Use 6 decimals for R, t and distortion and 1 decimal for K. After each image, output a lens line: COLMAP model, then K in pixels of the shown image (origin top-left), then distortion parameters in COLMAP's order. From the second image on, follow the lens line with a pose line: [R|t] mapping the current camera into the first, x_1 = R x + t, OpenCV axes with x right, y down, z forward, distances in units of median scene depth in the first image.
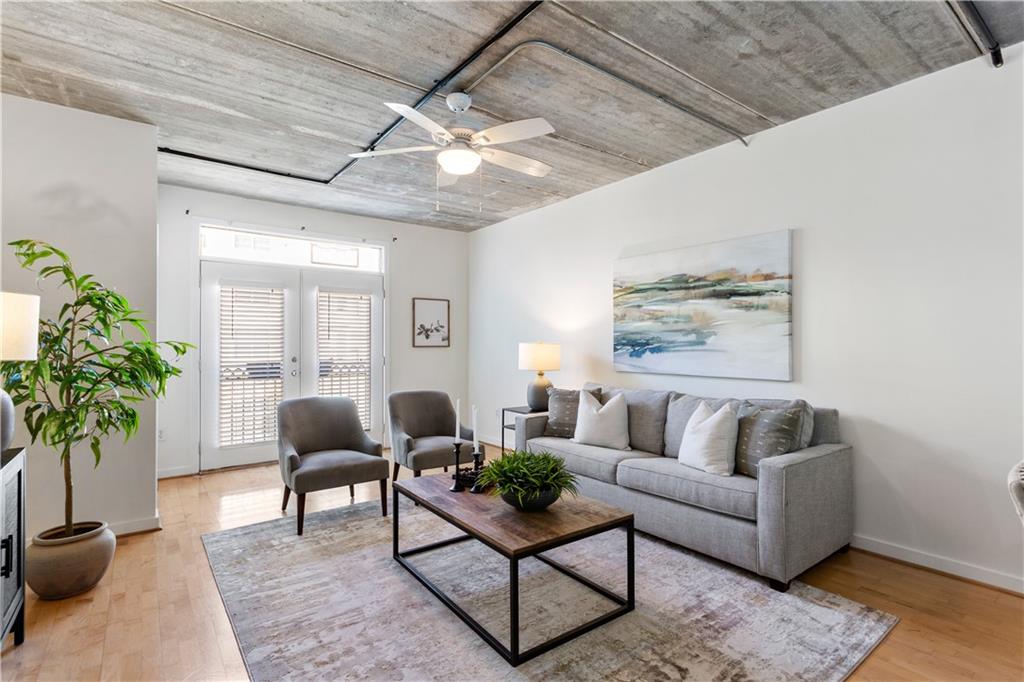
lens RADIAL K [[497.4, 0, 512.7], [0, 497.4, 342.8], [0, 0, 1]] dist [0.001445, 0.004529]
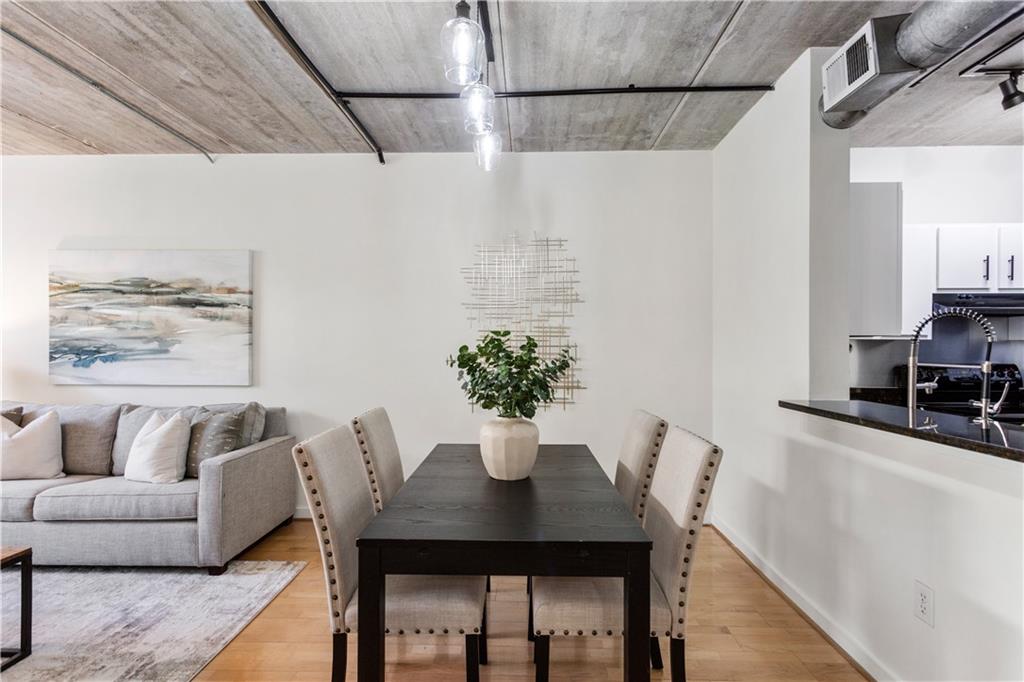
lens RADIAL K [[497.4, 0, 511.6], [0, 497.4, 346.4], [0, 0, 1]] dist [0.001445, 0.004529]
pose [[0.629780, 0.002287, 0.776770, 0.058734], [-0.005096, 0.999986, 0.001187, -0.015685], [-0.776757, -0.004706, 0.629783, -0.159558]]
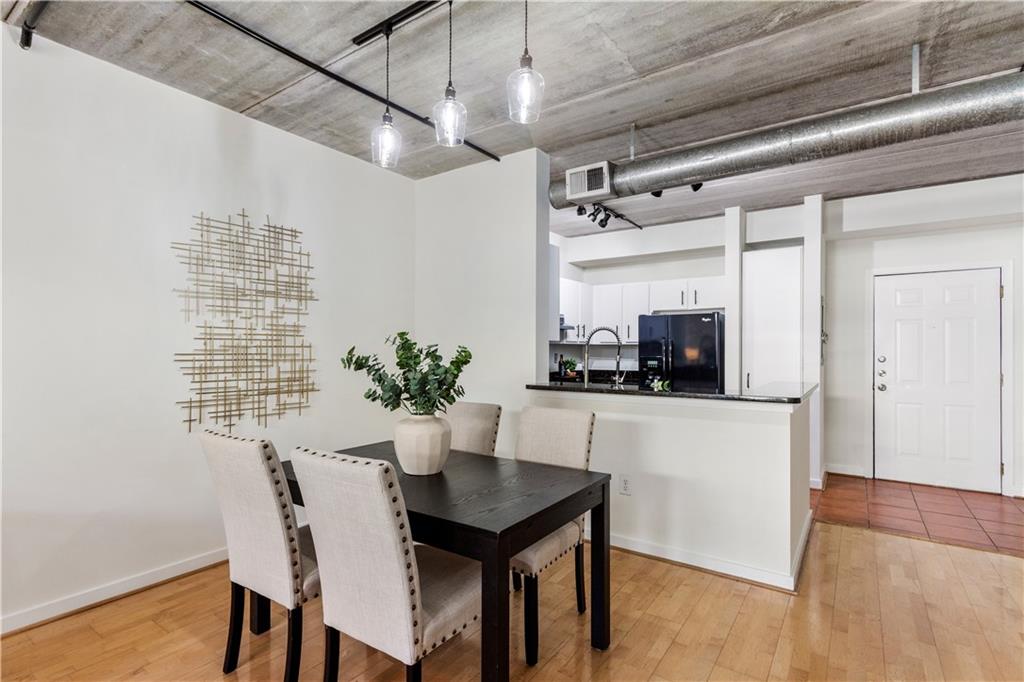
lens RADIAL K [[497.4, 0, 515.5], [0, 497.4, 347.5], [0, 0, 1]] dist [0.001445, 0.004529]
pose [[-0.305708, 0.000751, 0.952125, -0.119605], [-0.006613, 0.999974, -0.002911, -0.013176], [-0.952102, -0.007186, -0.305695, 0.332227]]
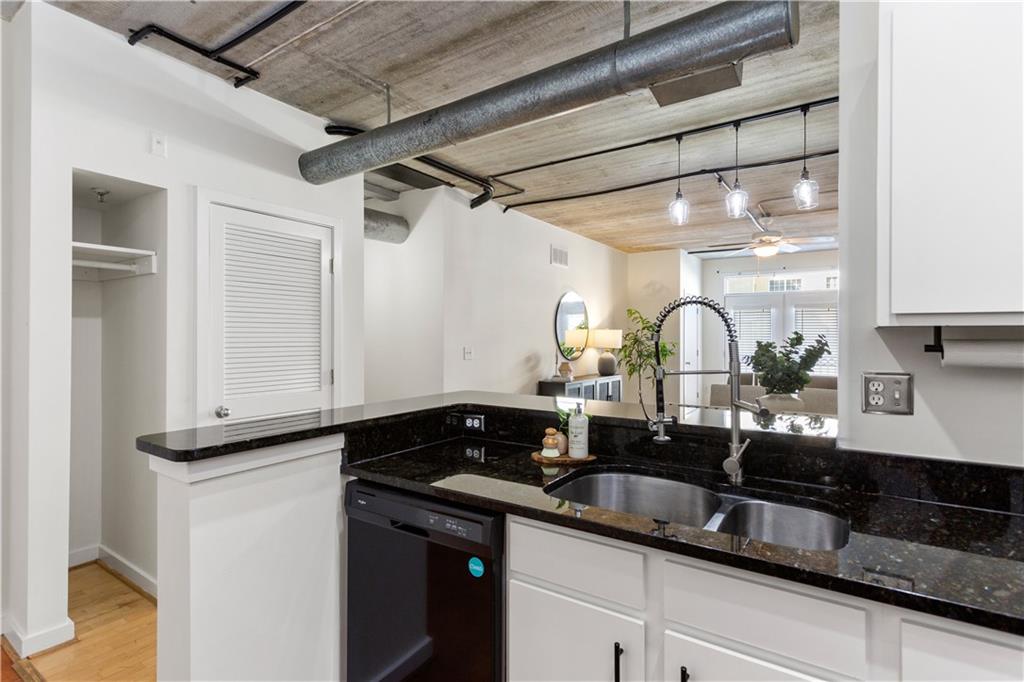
lens RADIAL K [[497.4, 0, 516.6], [0, 497.4, 339.4], [0, 0, 1]] dist [0.001445, 0.004529]
pose [[0.329012, 0.006154, -0.944306, 1.253772], [-0.002354, 0.999981, 0.005697, -0.024966], [0.944323, 0.000349, 0.329020, -0.493341]]
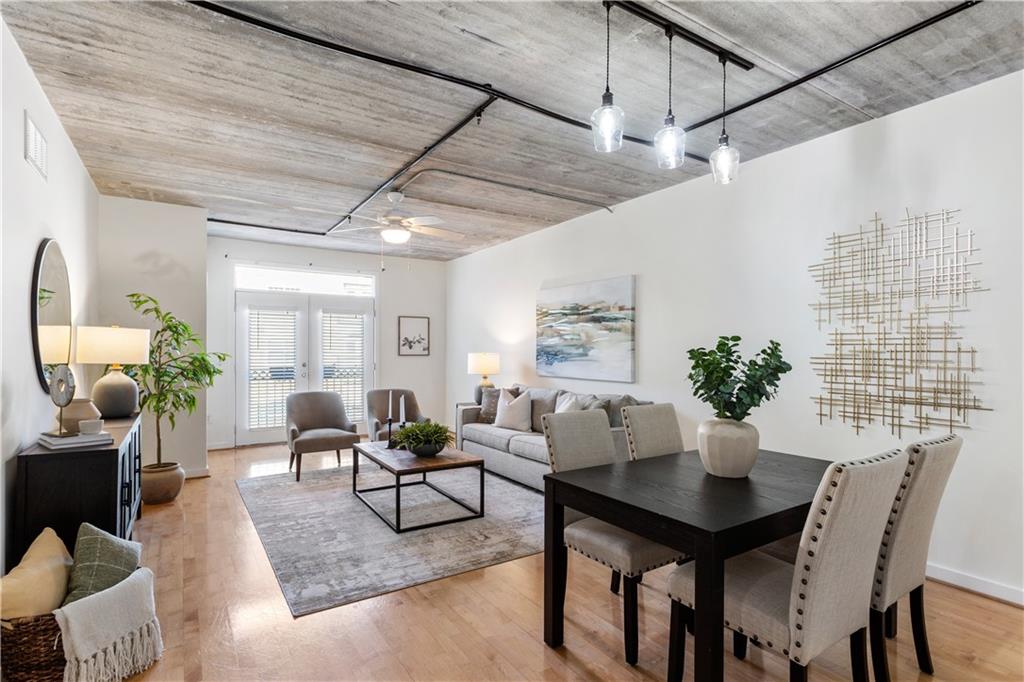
lens RADIAL K [[497.4, 0, 506.5], [0, 497.4, 355.7], [0, 0, 1]] dist [0.001445, 0.004529]
pose [[0.997405, 0.004996, -0.071823, 0.301191], [-0.004050, 0.999903, 0.013314, -0.016142], [0.071883, -0.012988, 0.997328, -0.444326]]
